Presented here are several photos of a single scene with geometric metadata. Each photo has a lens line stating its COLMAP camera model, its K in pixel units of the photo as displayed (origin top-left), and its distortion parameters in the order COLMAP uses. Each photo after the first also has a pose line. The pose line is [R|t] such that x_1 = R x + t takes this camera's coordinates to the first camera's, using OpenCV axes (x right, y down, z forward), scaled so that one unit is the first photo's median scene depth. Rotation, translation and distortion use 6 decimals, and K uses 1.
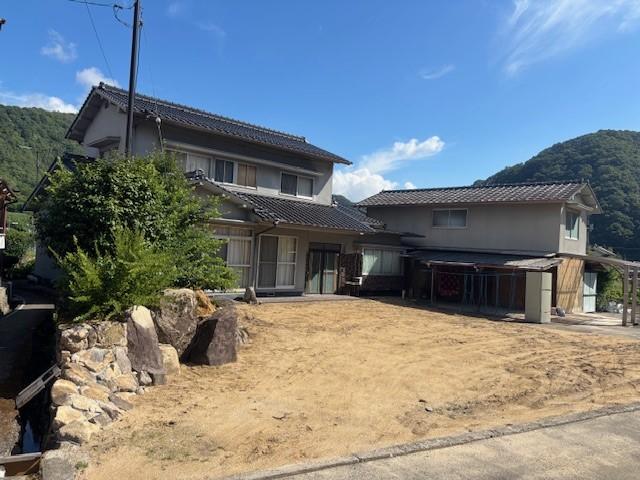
lens RADIAL K [[481.5, 0, 313.7], [0, 481.5, 235.9], [0, 0, 1]] dist [0.050902, -0.053243]
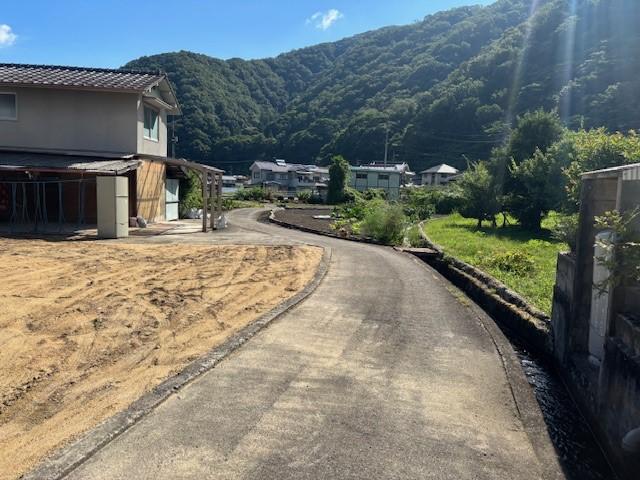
lens RADIAL K [[481.5, 0, 317.3], [0, 481.5, 236.3], [0, 0, 1]] dist [0.050902, -0.053243]
pose [[0.700707, -0.104428, 0.705765, 0.117403], [-0.019309, 0.986092, 0.165078, 0.032533], [-0.713187, -0.129299, 0.688945, 0.178689]]
